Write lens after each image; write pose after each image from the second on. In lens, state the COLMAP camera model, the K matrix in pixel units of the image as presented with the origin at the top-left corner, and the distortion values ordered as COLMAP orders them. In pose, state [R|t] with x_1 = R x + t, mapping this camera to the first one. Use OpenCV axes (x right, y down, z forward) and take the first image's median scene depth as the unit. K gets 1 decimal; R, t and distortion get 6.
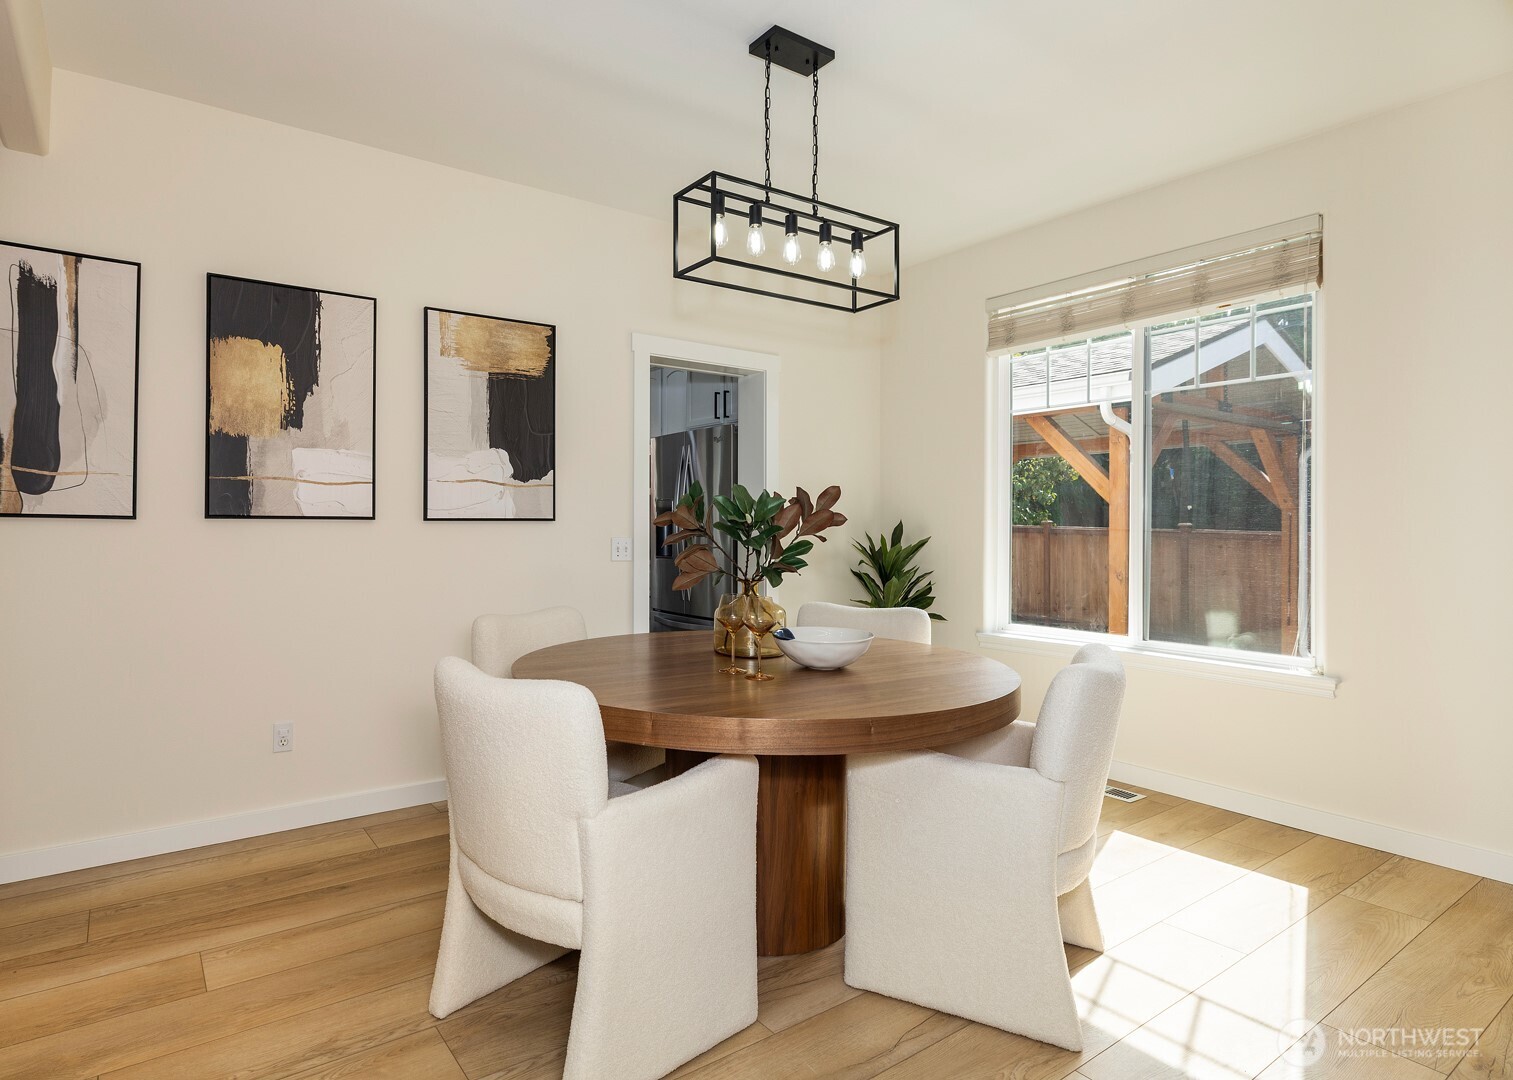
lens RADIAL K [[847.4, 0, 750.6], [0, 847.4, 533.2], [0, 0, 1]] dist [0.000273, 0.000741]
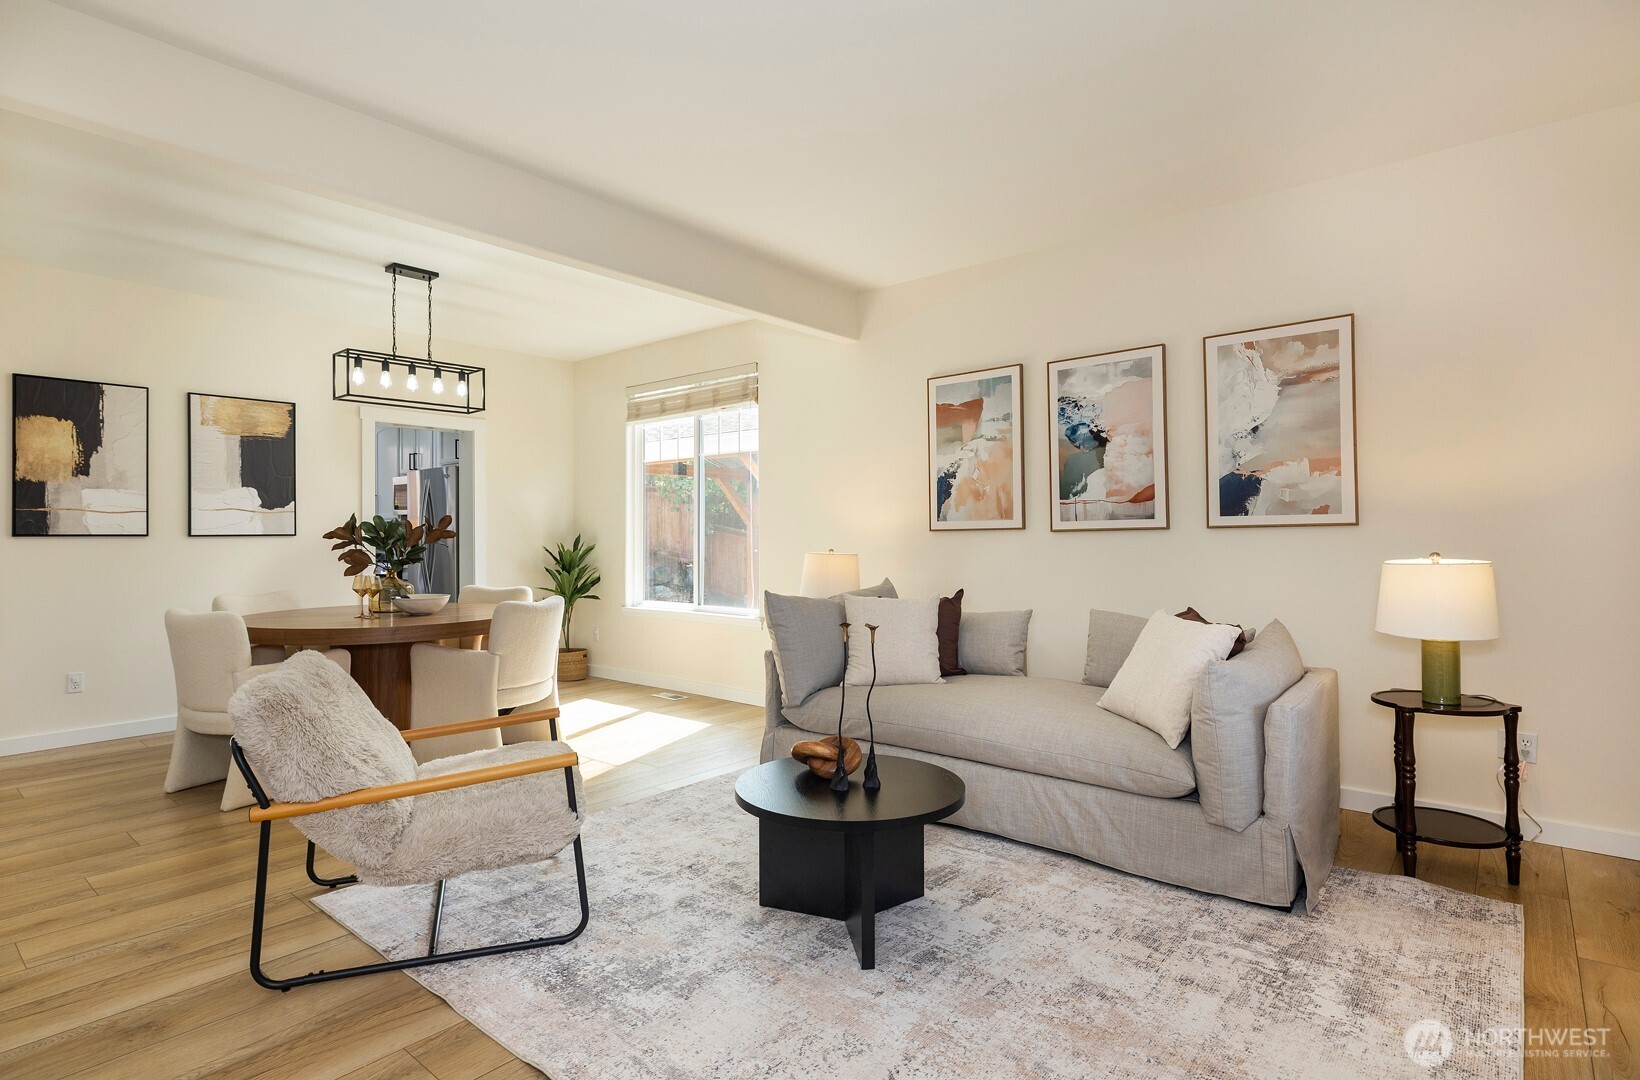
lens RADIAL K [[808.5, 0, 830.9], [0, 808.5, 538.6], [0, 0, 1]] dist [-0.000401, -0.001471]
pose [[0.971622, -0.008827, 0.236374, 0.394698], [0.009772, 0.999948, -0.002824, 0.003574], [-0.236337, 0.005054, 0.971658, -0.675712]]
